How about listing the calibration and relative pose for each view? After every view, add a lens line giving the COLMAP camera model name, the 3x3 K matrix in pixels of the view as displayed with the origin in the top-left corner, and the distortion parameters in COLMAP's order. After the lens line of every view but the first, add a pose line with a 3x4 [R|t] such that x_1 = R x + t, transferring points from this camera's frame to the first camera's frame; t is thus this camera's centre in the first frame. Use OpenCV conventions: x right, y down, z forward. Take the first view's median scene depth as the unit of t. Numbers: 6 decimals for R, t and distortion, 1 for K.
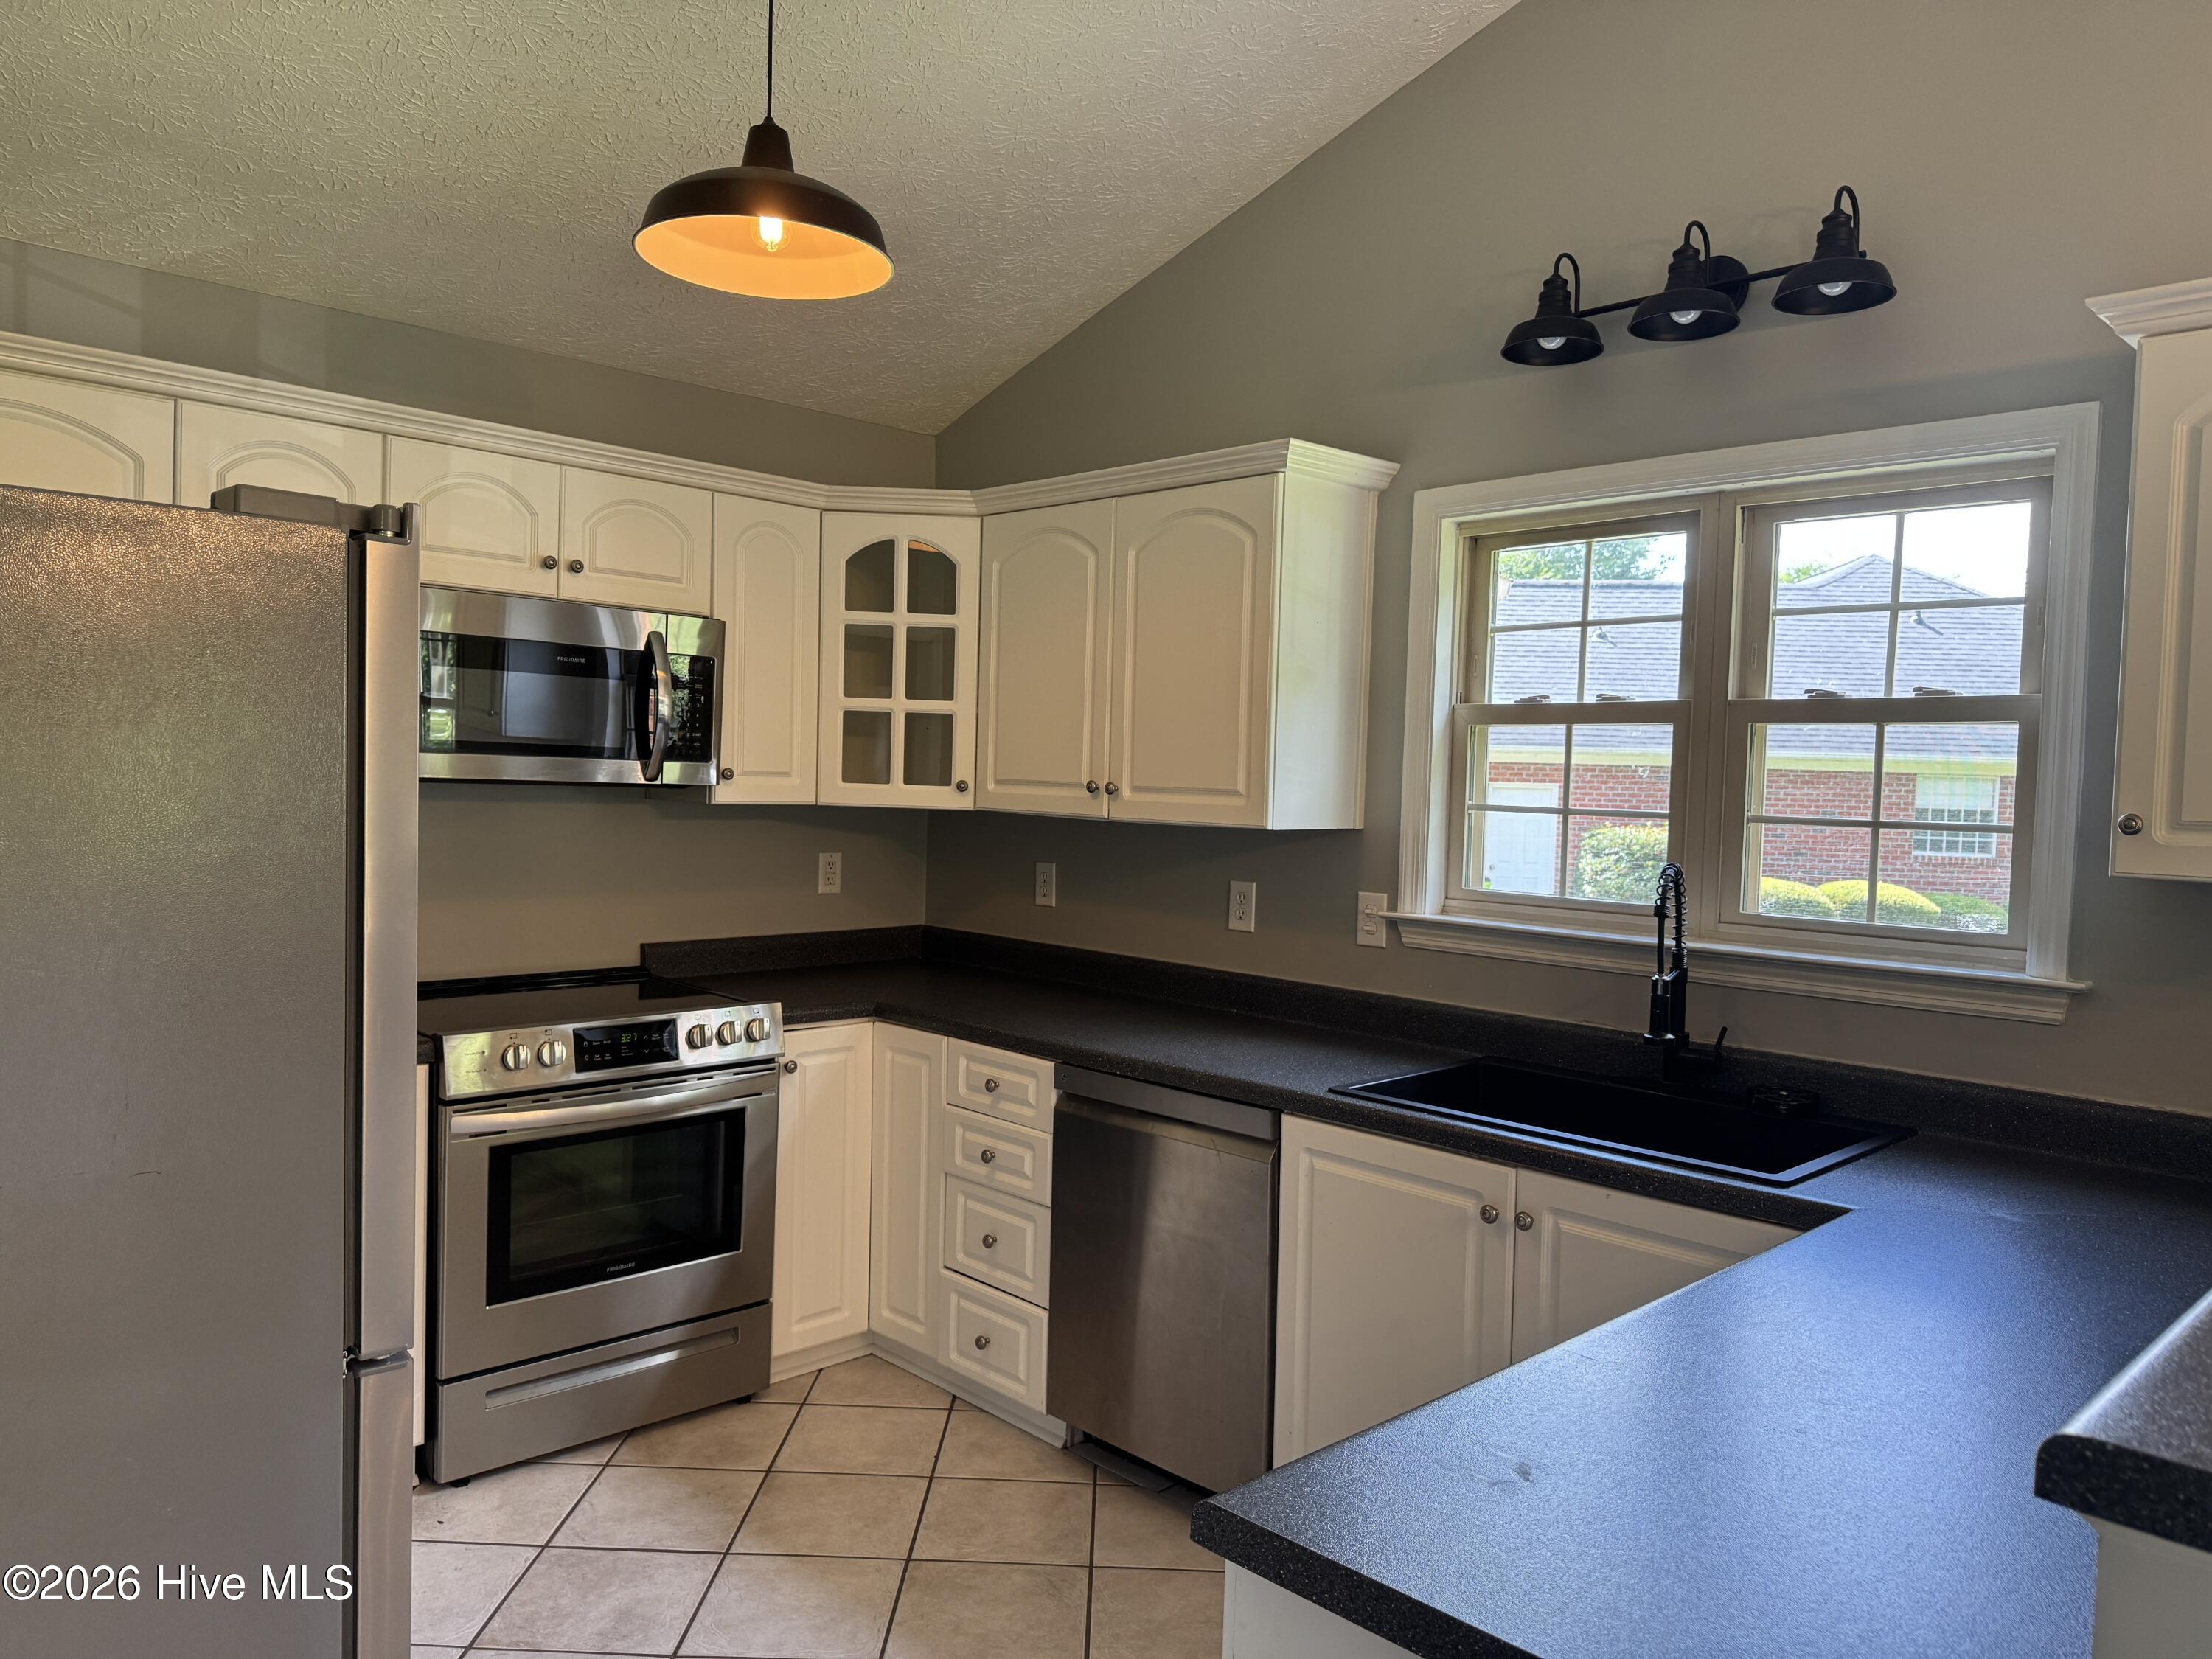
lens RADIAL K [[1538.5, 0, 1100.8], [0, 1538.5, 830.5], [0, 0, 1]] dist [0.148533, -0.300557]
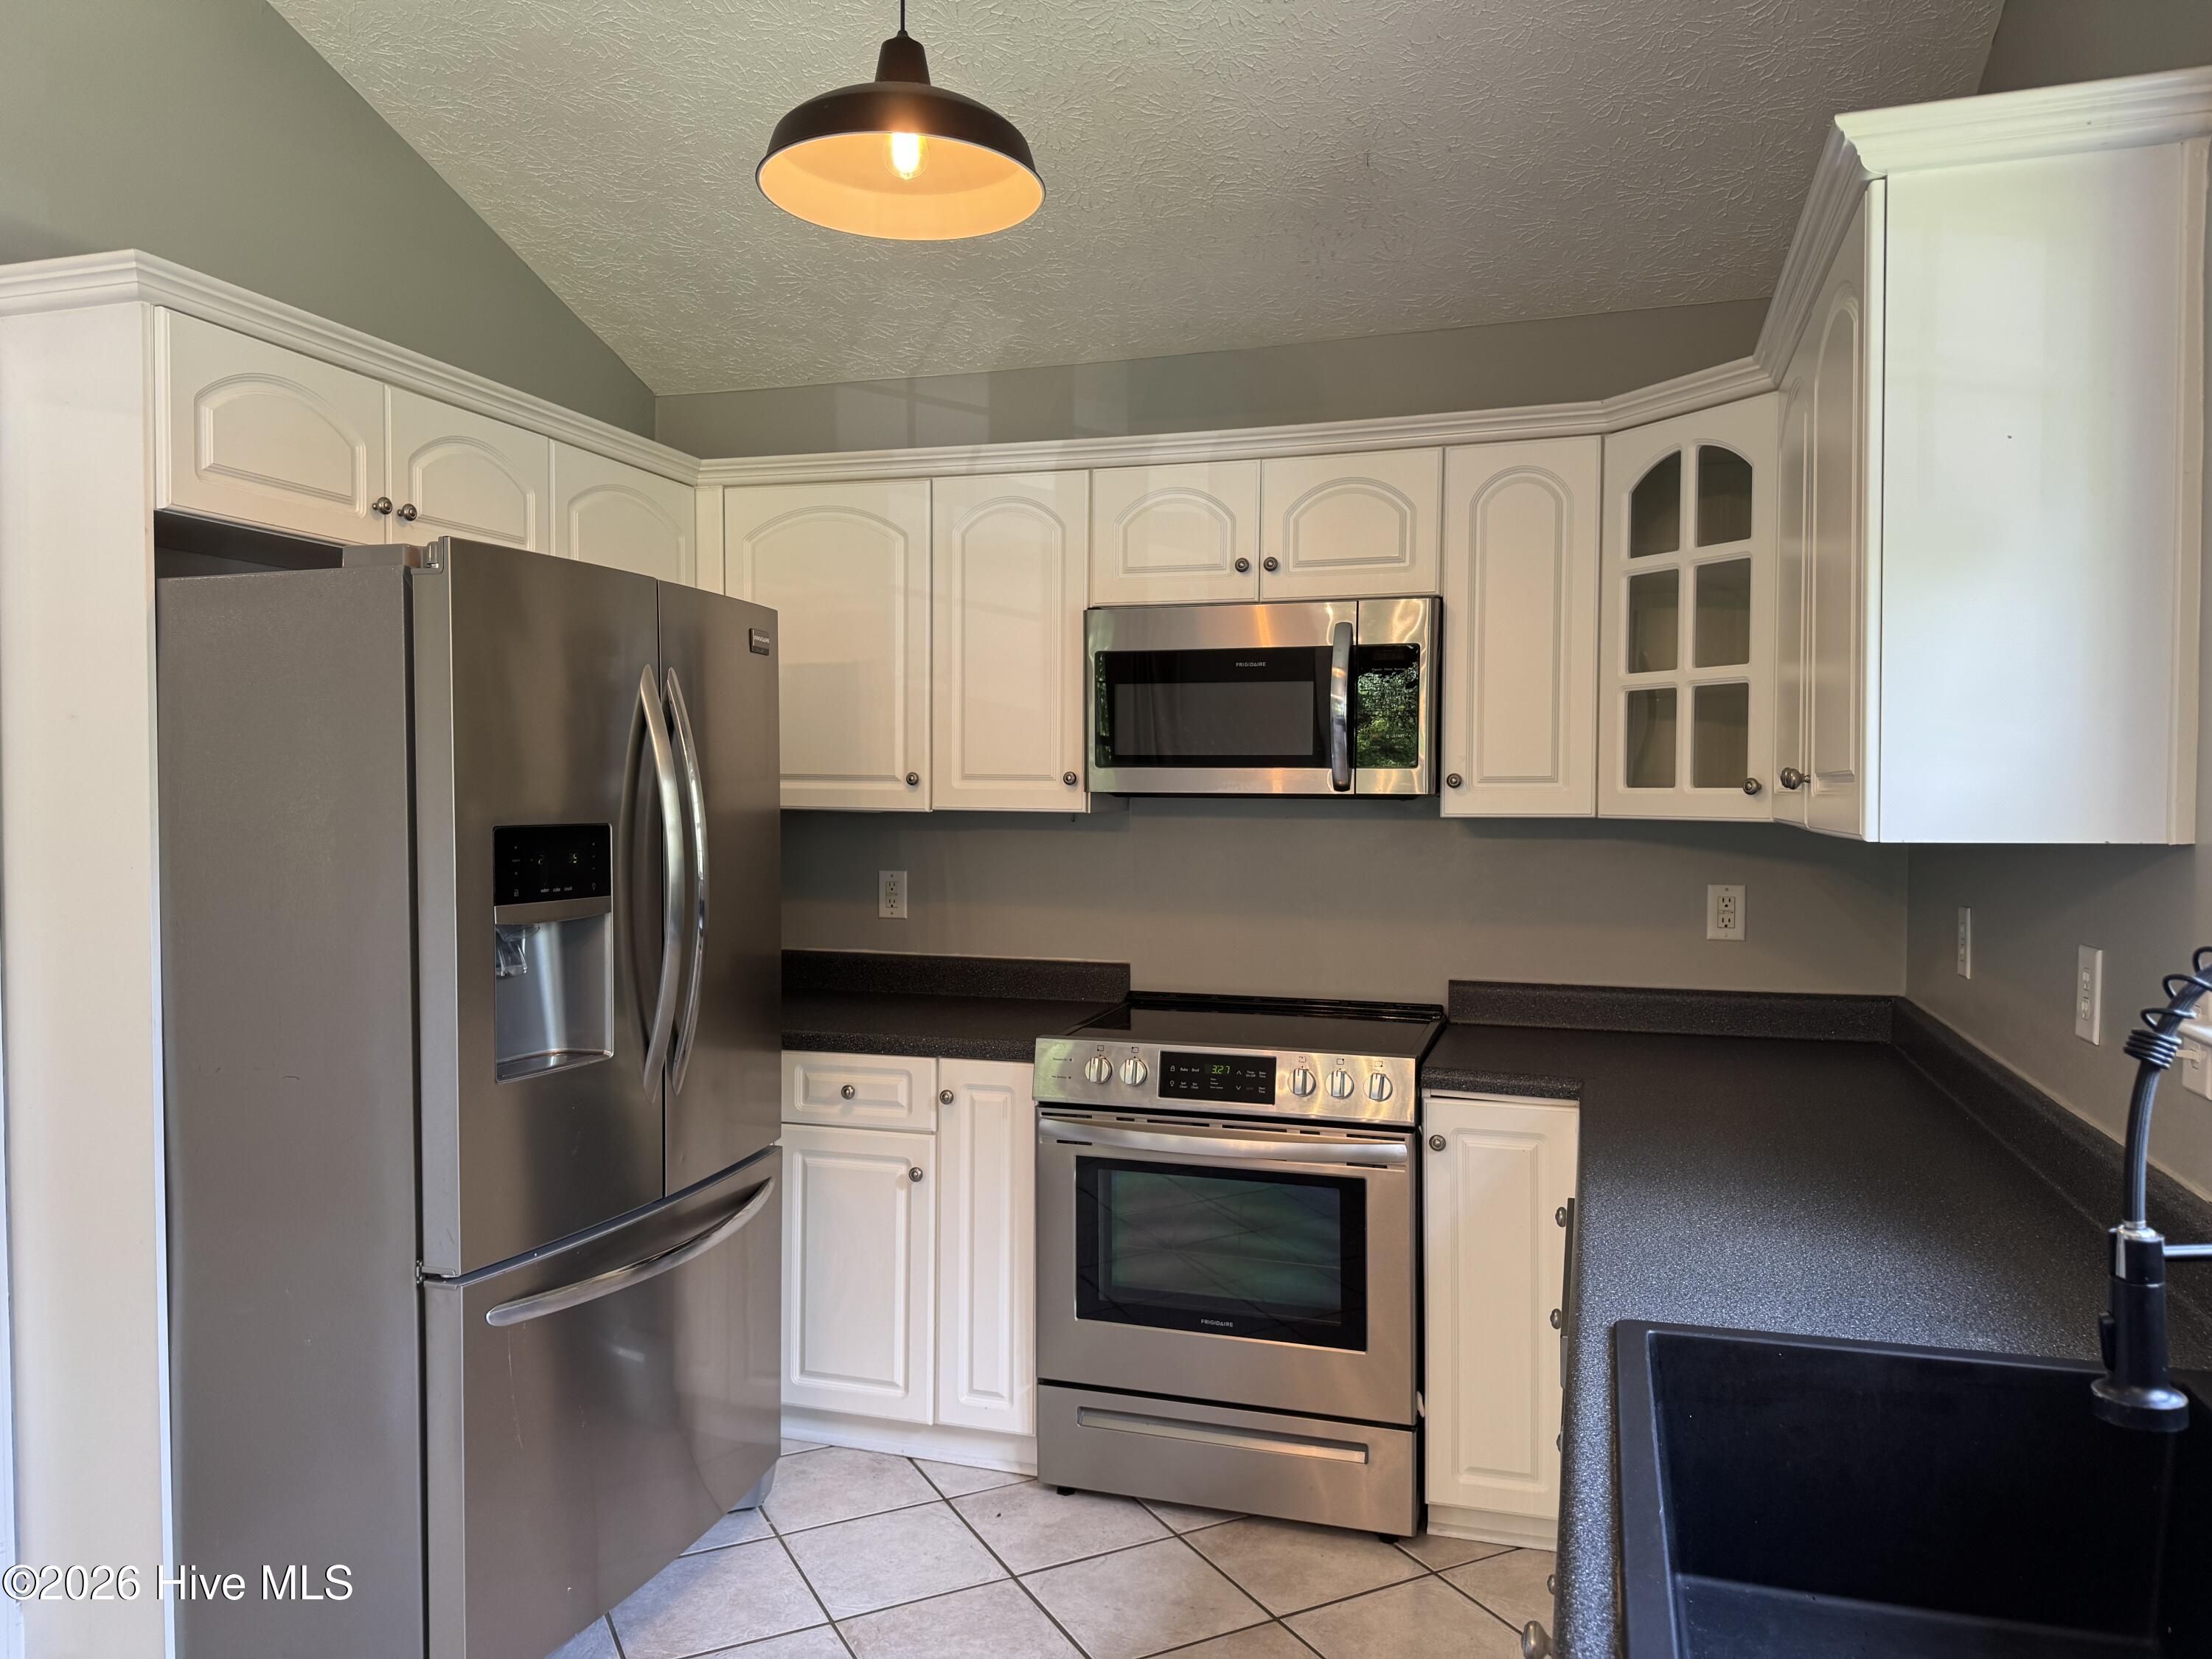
lens RADIAL K [[1538.5, 0, 1100.8], [0, 1538.5, 830.5], [0, 0, 1]] dist [0.148533, -0.300557]
pose [[0.468799, -0.006542, -0.883280, 0.430053], [-0.019947, 0.999639, -0.017990, 0.009652], [0.883079, 0.026052, 0.468500, 0.470750]]
